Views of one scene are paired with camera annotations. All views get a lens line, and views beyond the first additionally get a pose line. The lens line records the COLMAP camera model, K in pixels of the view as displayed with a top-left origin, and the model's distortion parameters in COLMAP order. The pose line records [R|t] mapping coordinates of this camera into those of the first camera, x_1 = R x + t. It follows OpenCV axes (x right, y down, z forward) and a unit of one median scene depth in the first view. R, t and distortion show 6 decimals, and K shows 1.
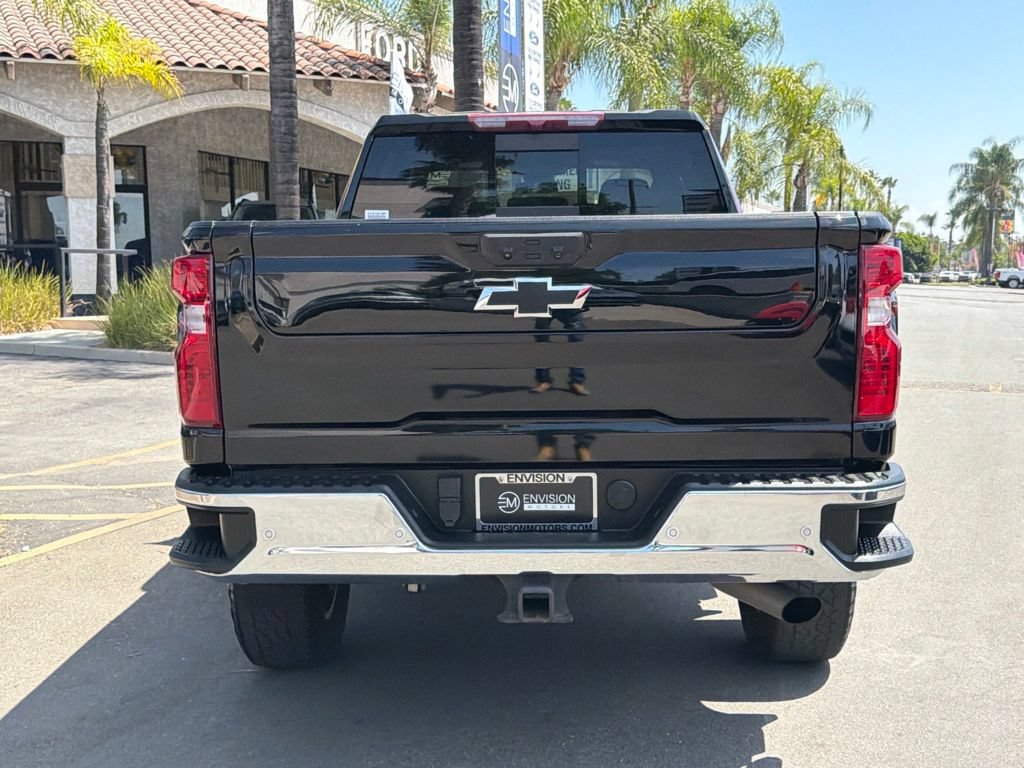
lens RADIAL K [[1192.7, 0, 512.0], [0, 1192.7, 384.0], [0, 0, 1]] dist [0.208076, -0.521696]
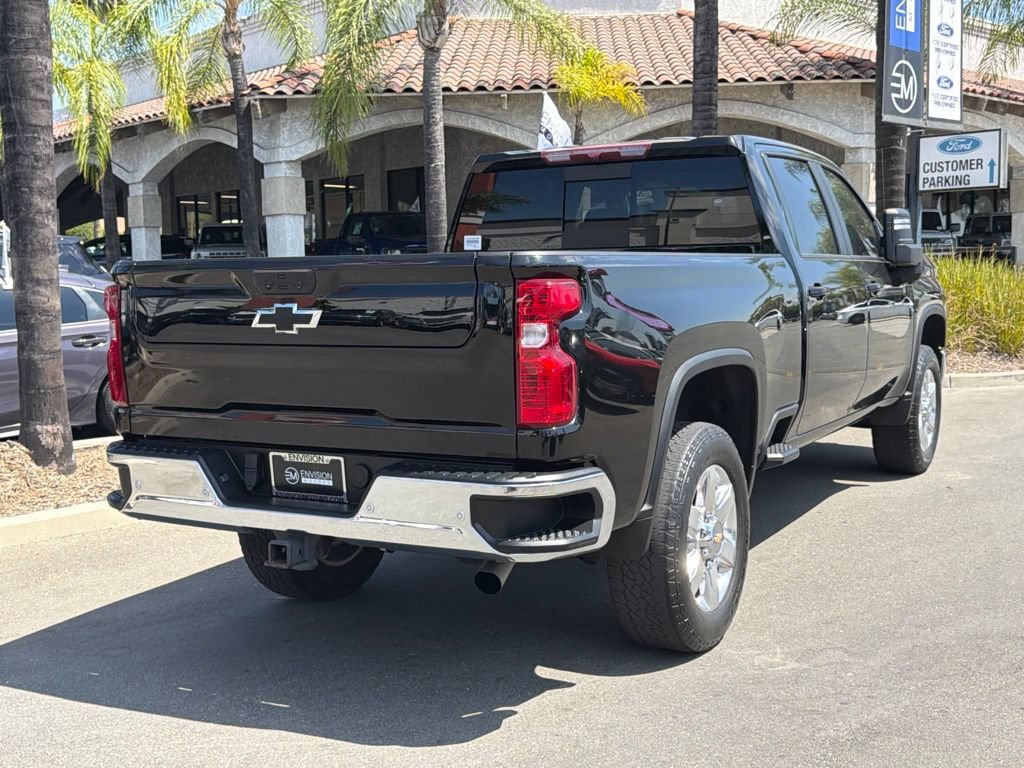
lens RADIAL K [[1192.7, 0, 512.0], [0, 1192.7, 384.0], [0, 0, 1]] dist [0.208076, -0.521696]
pose [[0.883257, 0.039742, -0.467202, 0.188925], [-0.038199, 0.999188, 0.012779, -0.006076], [0.467331, 0.006559, 0.884058, -0.009628]]
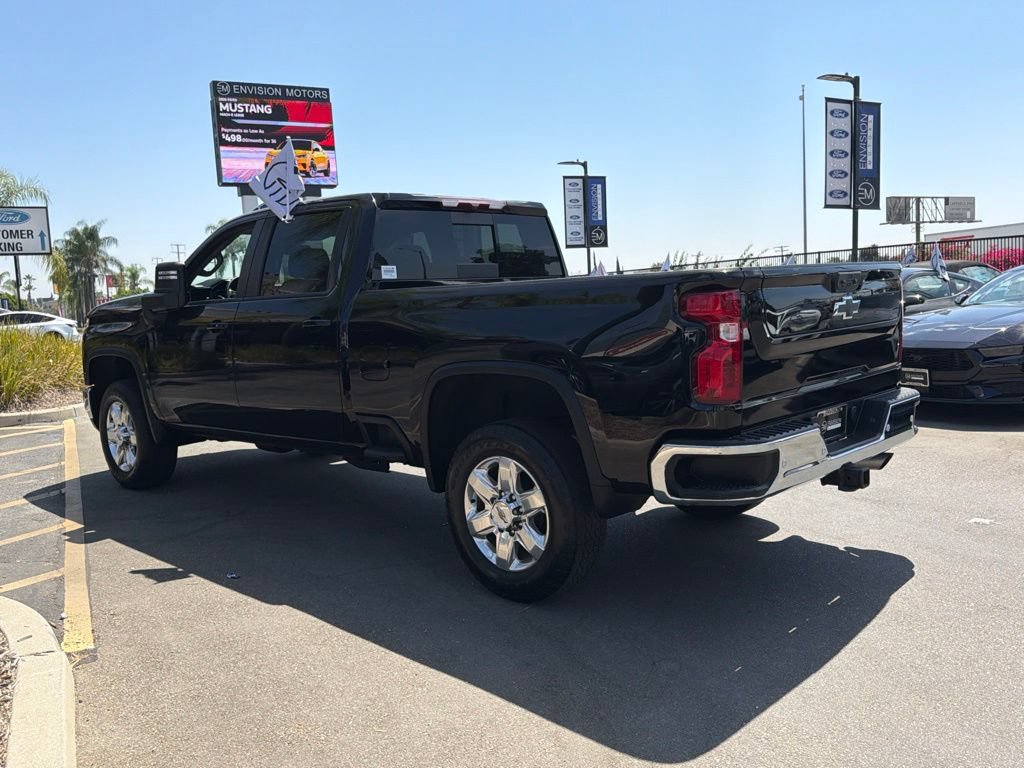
lens RADIAL K [[876.4, 0, 527.0], [0, 876.4, 385.4], [0, 0, 1]] dist [0.200942, -0.384248]
pose [[0.660518, -0.098185, 0.744362, -0.289345], [0.113228, 0.993100, 0.030520, -0.011561], [-0.742223, 0.064124, 0.667078, 0.104837]]
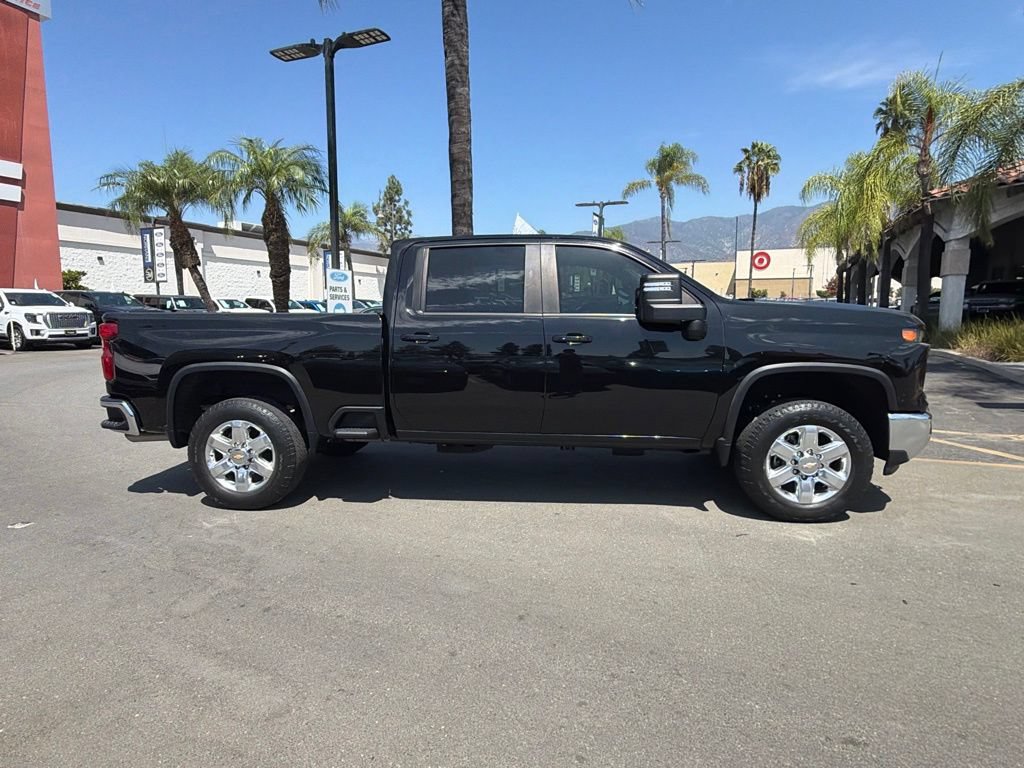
lens RADIAL K [[570.3, 0, 512.0], [0, 570.3, 384.0], [0, 0, 1]] dist [-0.000267, -0.000183]
pose [[-0.072848, 0.131981, -0.988572, 0.382989], [-0.094343, 0.985849, 0.138570, -0.059927], [0.992871, 0.103359, -0.059365, 0.484895]]
